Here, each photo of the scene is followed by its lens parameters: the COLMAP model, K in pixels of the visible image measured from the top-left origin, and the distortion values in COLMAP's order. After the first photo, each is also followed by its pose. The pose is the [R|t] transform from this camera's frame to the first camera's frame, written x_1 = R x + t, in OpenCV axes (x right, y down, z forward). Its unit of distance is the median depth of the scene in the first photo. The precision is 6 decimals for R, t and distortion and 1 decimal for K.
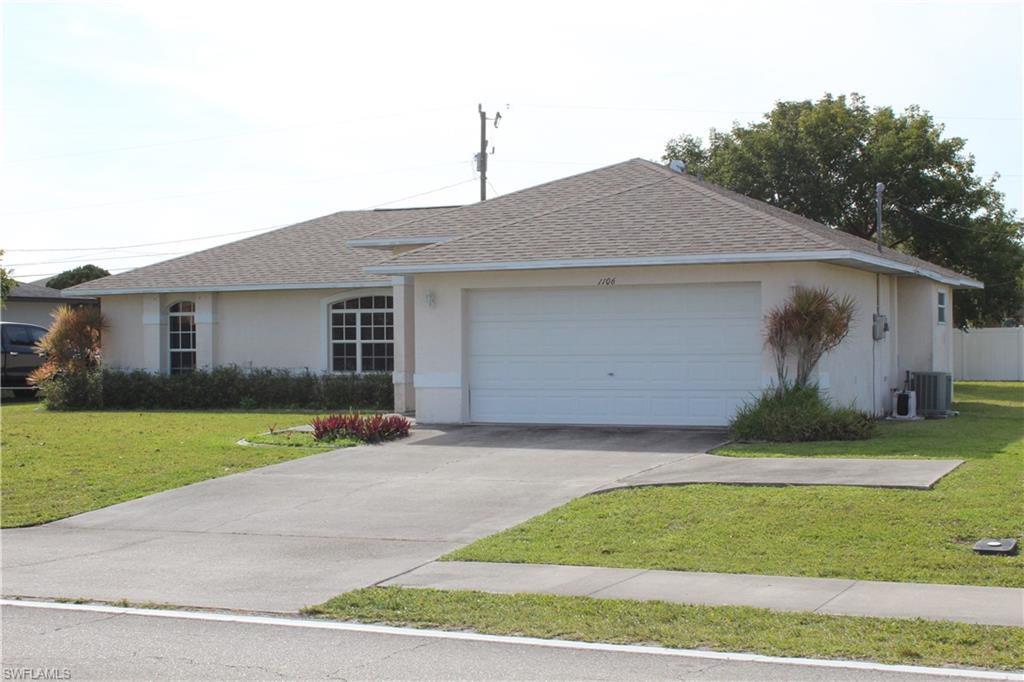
lens RADIAL K [[1574.8, 0, 507.7], [0, 1574.8, 343.6], [0, 0, 1]] dist [0.039160, 0.000000]
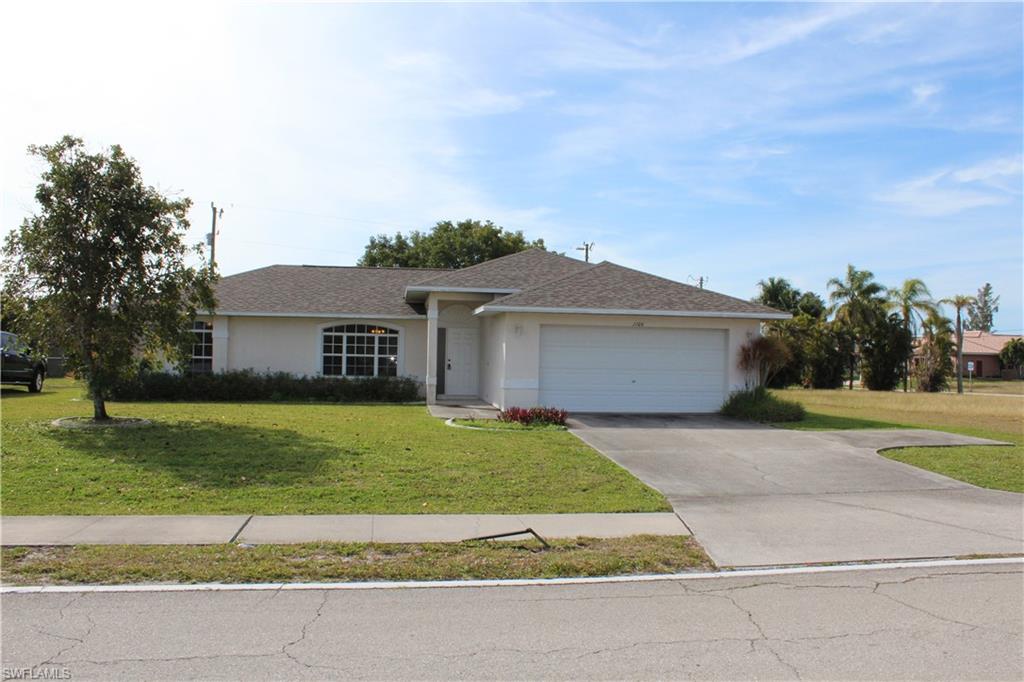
lens RADIAL K [[866.6, 0, 530.7], [0, 866.6, 362.4], [0, 0, 1]] dist [-0.124480, 0.058817]
pose [[0.836316, 0.024619, 0.547694, -0.383839], [-0.024974, 0.999665, -0.006799, 0.006601], [-0.547678, -0.007992, 0.836651, 0.235058]]
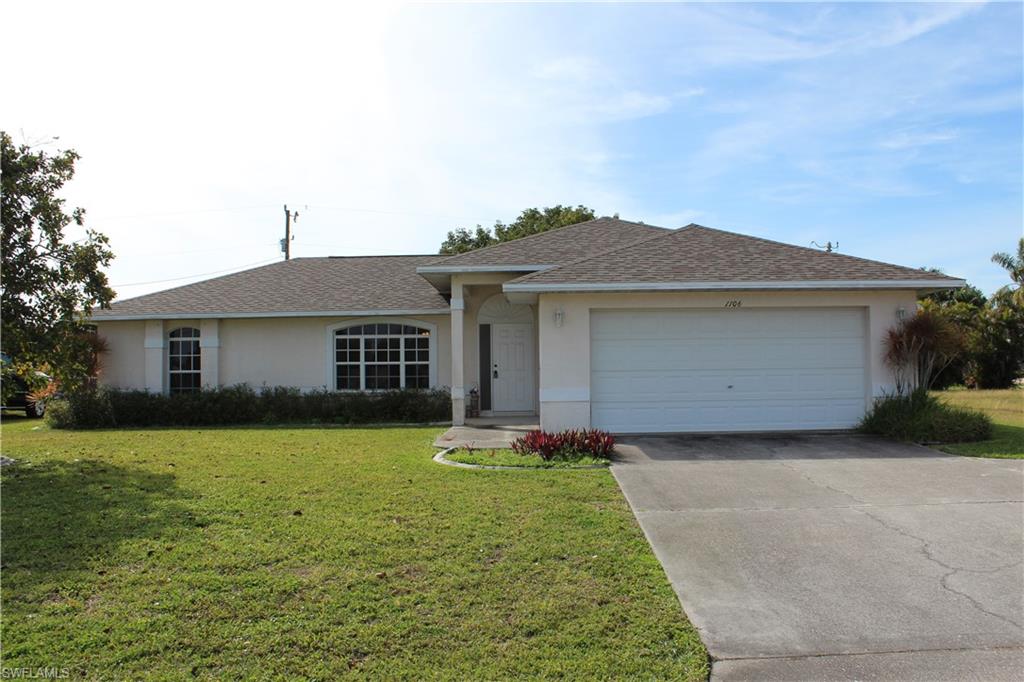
lens RADIAL K [[866.6, 0, 527.9], [0, 866.6, 354.7], [0, 0, 1]] dist [-0.124480, 0.058817]
pose [[0.914915, 0.006871, 0.403588, -0.235836], [0.003757, 0.999667, -0.025535, 0.008892], [-0.403629, 0.024879, 0.914584, 0.372575]]
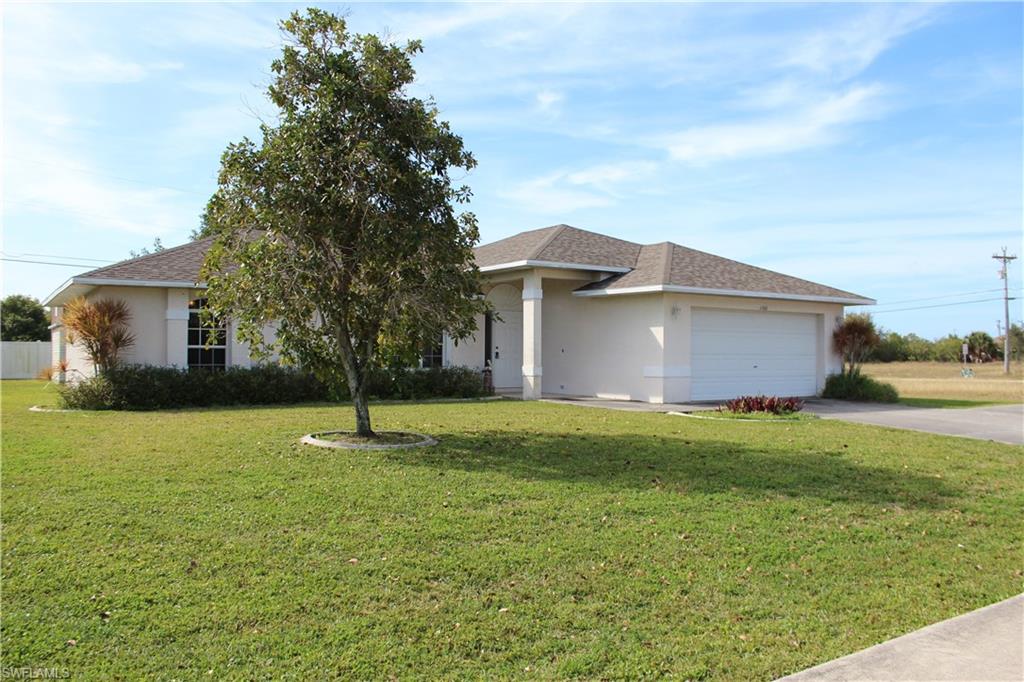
lens RADIAL K [[866.6, 0, 506.7], [0, 866.6, 350.1], [0, 0, 1]] dist [-0.124480, 0.058817]
pose [[0.523283, 0.018476, 0.851959, -0.596355], [-0.008333, 0.999828, -0.016565, 0.014270], [-0.852118, 0.001569, 0.523347, 0.572729]]
